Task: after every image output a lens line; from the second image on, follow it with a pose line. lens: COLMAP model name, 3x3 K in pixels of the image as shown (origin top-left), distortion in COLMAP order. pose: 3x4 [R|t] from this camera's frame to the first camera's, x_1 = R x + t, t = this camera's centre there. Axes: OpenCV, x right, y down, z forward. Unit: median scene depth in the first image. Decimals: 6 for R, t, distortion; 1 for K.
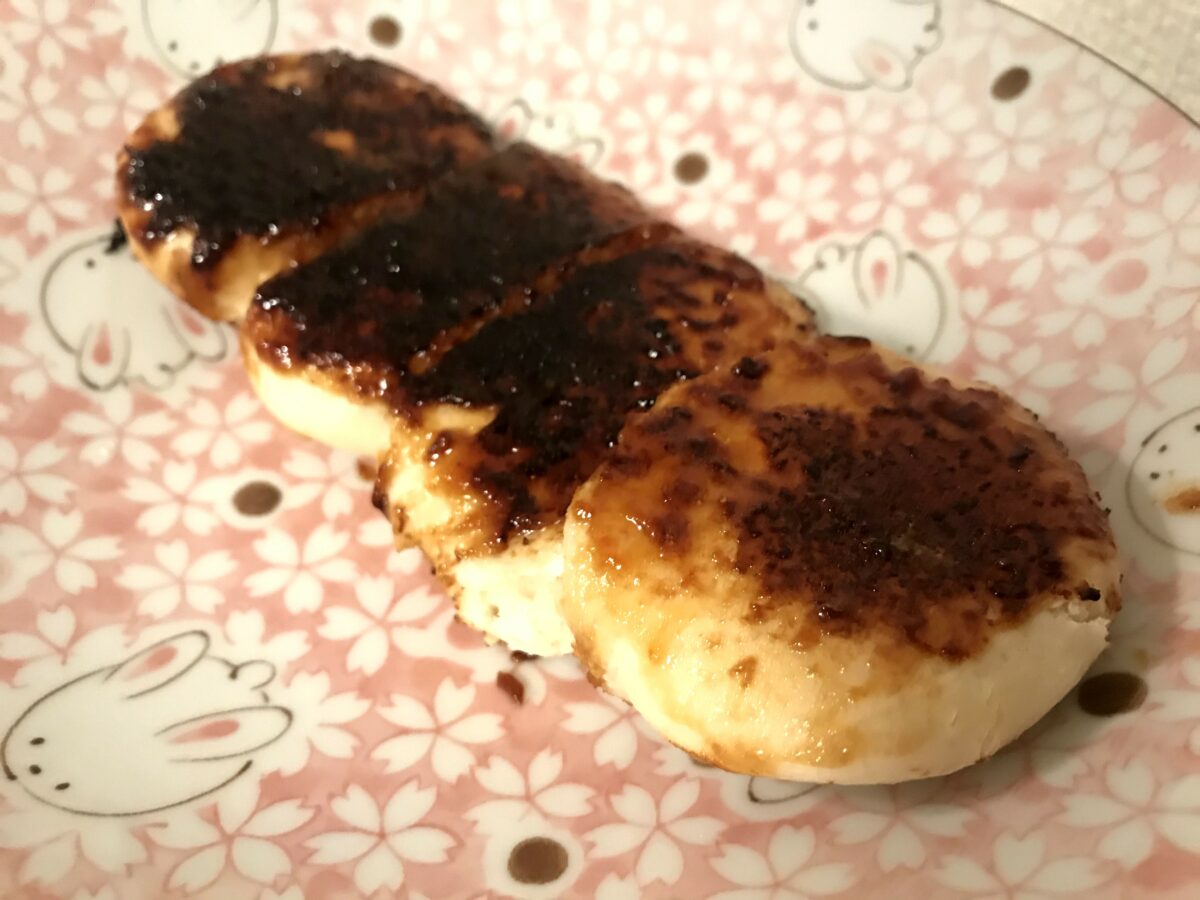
lens RADIAL K [[1021.0, 0, 600.0], [0, 1021.0, 450.0], [0, 0, 1]] dist [-0.000805, -0.097379]
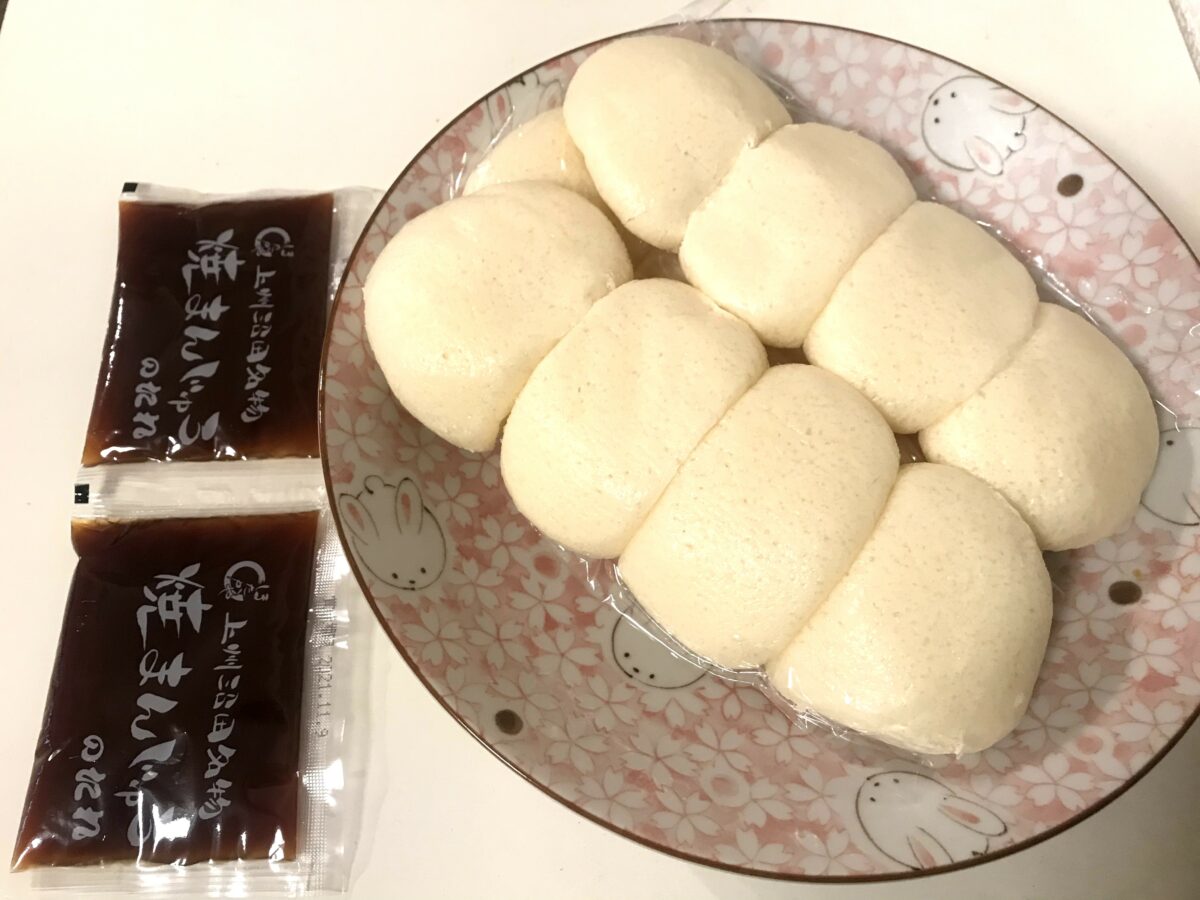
lens RADIAL K [[1021.0, 0, 600.0], [0, 1021.0, 450.0], [0, 0, 1]] dist [-0.000805, -0.097379]
pose [[0.993620, -0.070162, 0.088299, -0.530781], [0.041625, 0.955795, 0.291071, -0.494483], [-0.104818, -0.285539, 0.952618, -0.589756]]
